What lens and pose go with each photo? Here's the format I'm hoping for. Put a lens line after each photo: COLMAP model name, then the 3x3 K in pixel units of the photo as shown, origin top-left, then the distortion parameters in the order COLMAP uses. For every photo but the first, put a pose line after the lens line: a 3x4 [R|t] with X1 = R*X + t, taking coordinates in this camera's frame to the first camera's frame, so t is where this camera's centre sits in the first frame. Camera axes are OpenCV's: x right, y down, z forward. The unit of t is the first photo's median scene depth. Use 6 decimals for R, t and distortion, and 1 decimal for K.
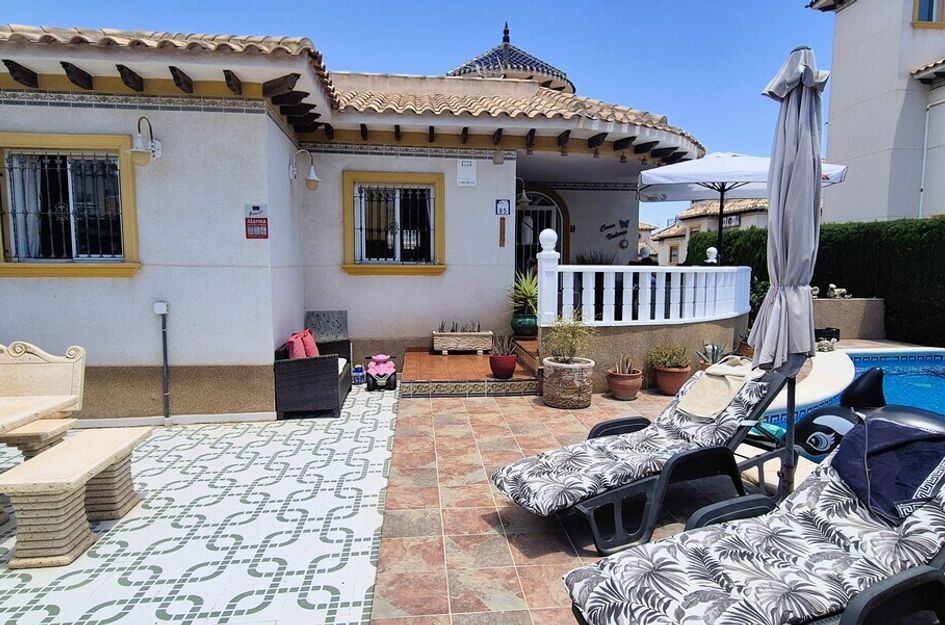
lens RADIAL K [[555.4, 0, 477.8], [0, 555.4, 317.5], [0, 0, 1]] dist [0.000087, 0.000835]
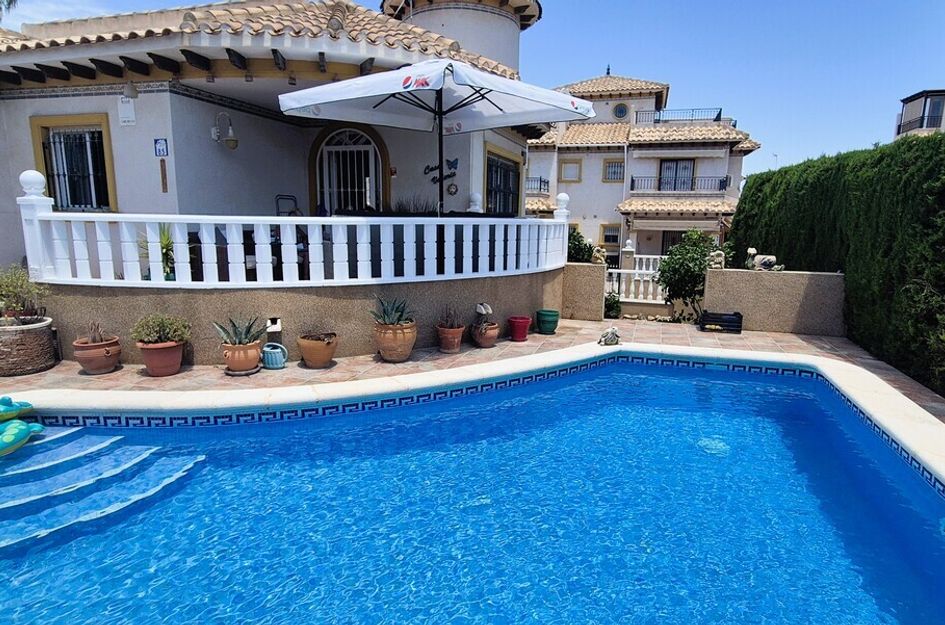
lens RADIAL K [[555.4, 0, 472.7], [0, 555.4, 315.6], [0, 0, 1]] dist [0.000087, 0.000835]
pose [[0.914976, 0.082513, -0.394981, 1.154206], [-0.048962, 0.994339, 0.094300, -0.049653], [0.400526, -0.066943, 0.913837, 0.476199]]
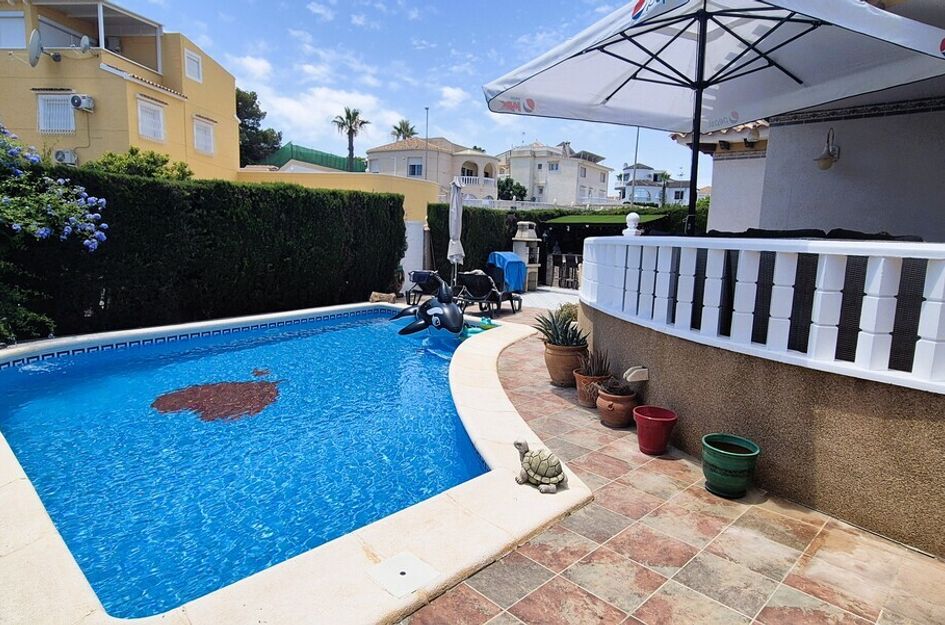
lens RADIAL K [[555.4, 0, 472.9], [0, 555.4, 314.8], [0, 0, 1]] dist [0.000087, 0.000835]
pose [[-0.769227, 0.054290, -0.636665, 1.387910], [-0.103063, 0.972796, 0.207475, -0.183905], [0.630609, 0.225212, -0.742706, 2.168296]]
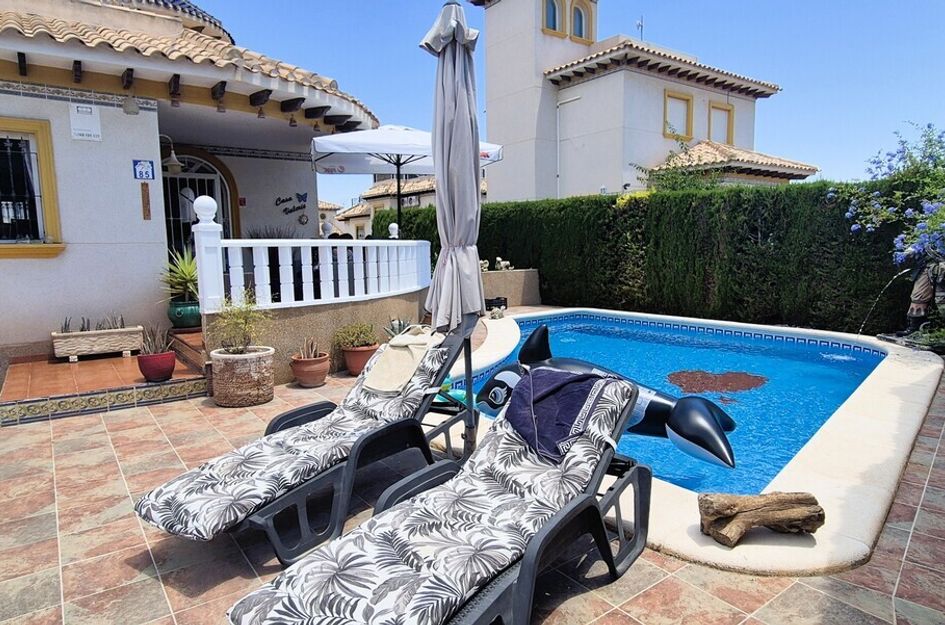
lens RADIAL K [[588.0, 0, 477.2], [0, 588.0, 315.9], [0, 0, 1]] dist [-0.008810, 0.002977]
pose [[0.862805, -0.077045, 0.499631, 0.027810], [0.066864, 0.997028, 0.038279, 0.014432], [-0.501096, 0.000380, 0.865392, 0.037551]]
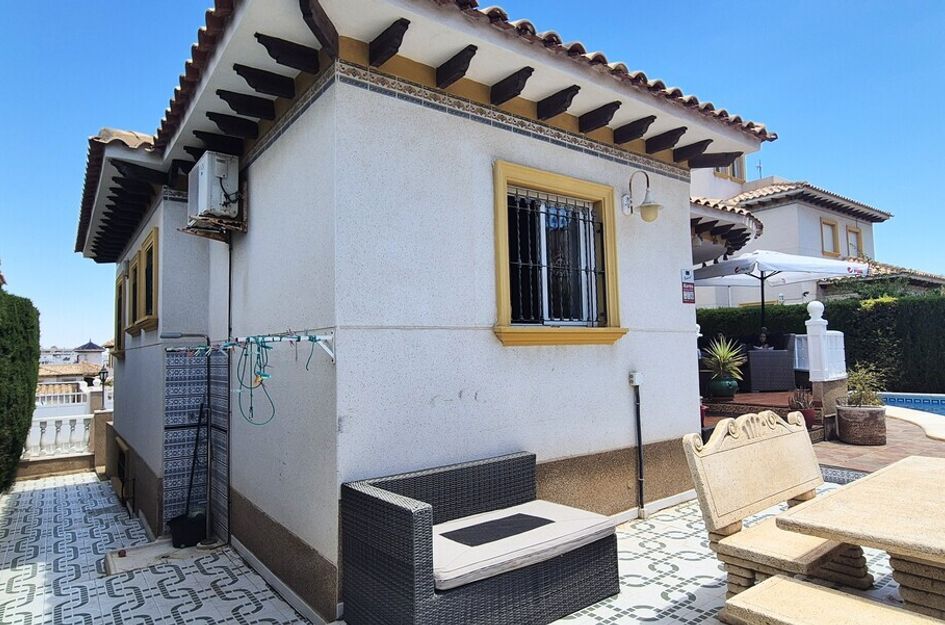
lens RADIAL K [[555.4, 0, 477.5], [0, 555.4, 315.0], [0, 0, 1]] dist [0.000087, 0.000835]
pose [[0.860399, 0.009675, 0.509530, -1.187090], [0.072466, 0.987337, -0.141115, -0.009890], [-0.504443, 0.158339, 0.848803, 0.348969]]
